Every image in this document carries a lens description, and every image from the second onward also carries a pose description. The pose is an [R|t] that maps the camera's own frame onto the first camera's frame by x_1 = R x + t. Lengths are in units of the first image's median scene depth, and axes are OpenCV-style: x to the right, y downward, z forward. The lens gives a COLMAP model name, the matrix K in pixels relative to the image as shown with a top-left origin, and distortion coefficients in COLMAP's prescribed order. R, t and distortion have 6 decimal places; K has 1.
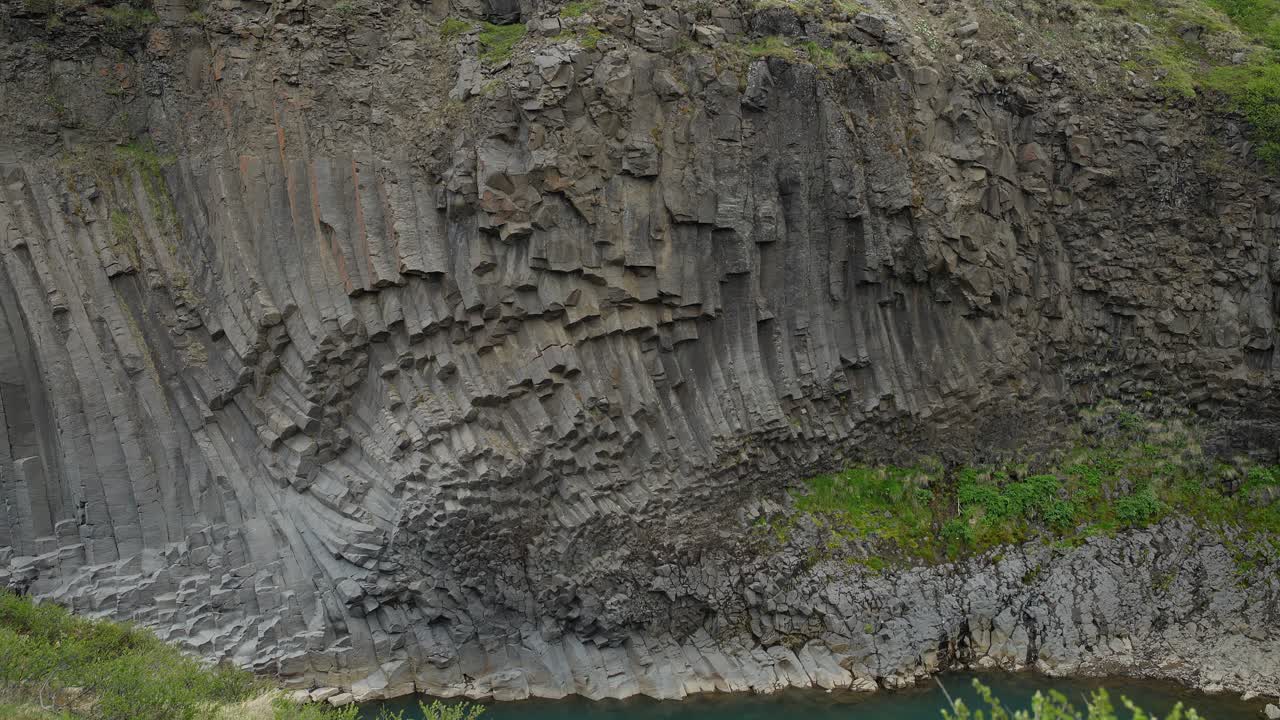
lens RADIAL K [[821.8, 0, 640.0], [0, 821.8, 333.6], [0, 0, 1]] dist [-0.077399, 0.064857]
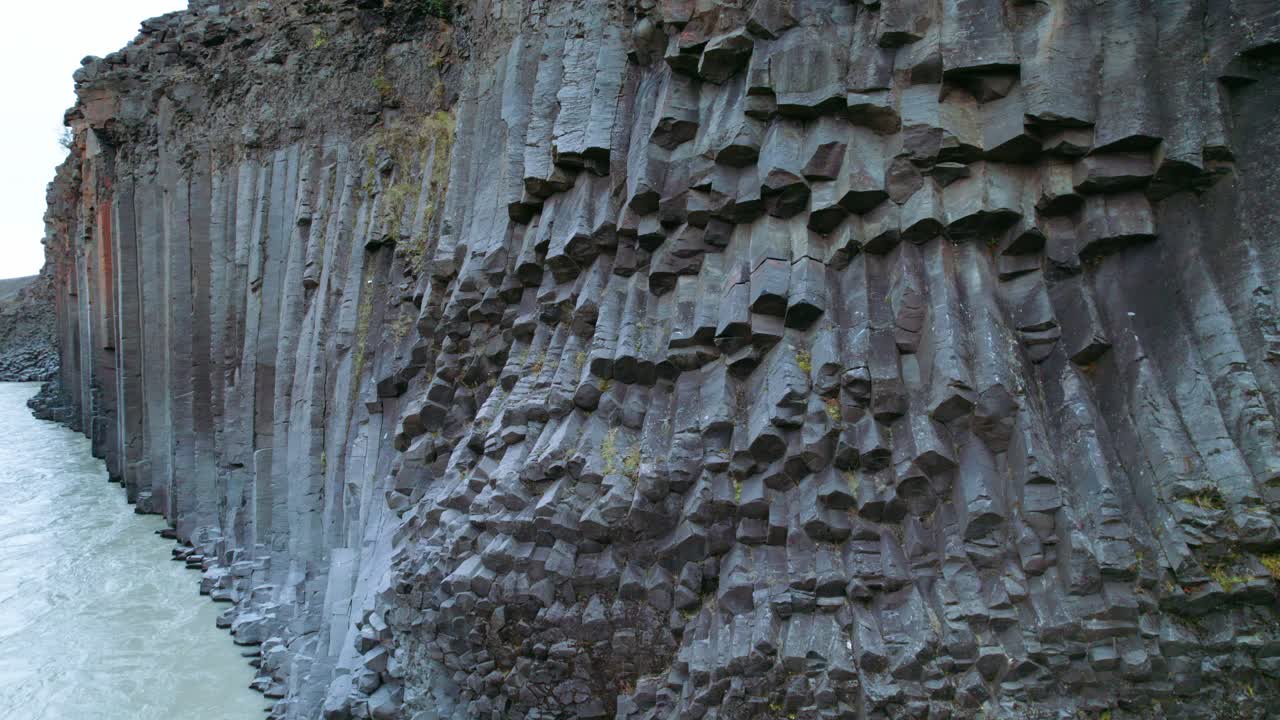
lens RADIAL K [[821.8, 0, 640.0], [0, 821.8, 333.6], [0, 0, 1]] dist [-0.077399, 0.064857]
pose [[0.777977, -0.025818, -0.627762, 0.127192], [-0.042789, 0.994658, -0.093935, 0.104337], [0.626834, 0.099941, 0.772716, 0.609563]]
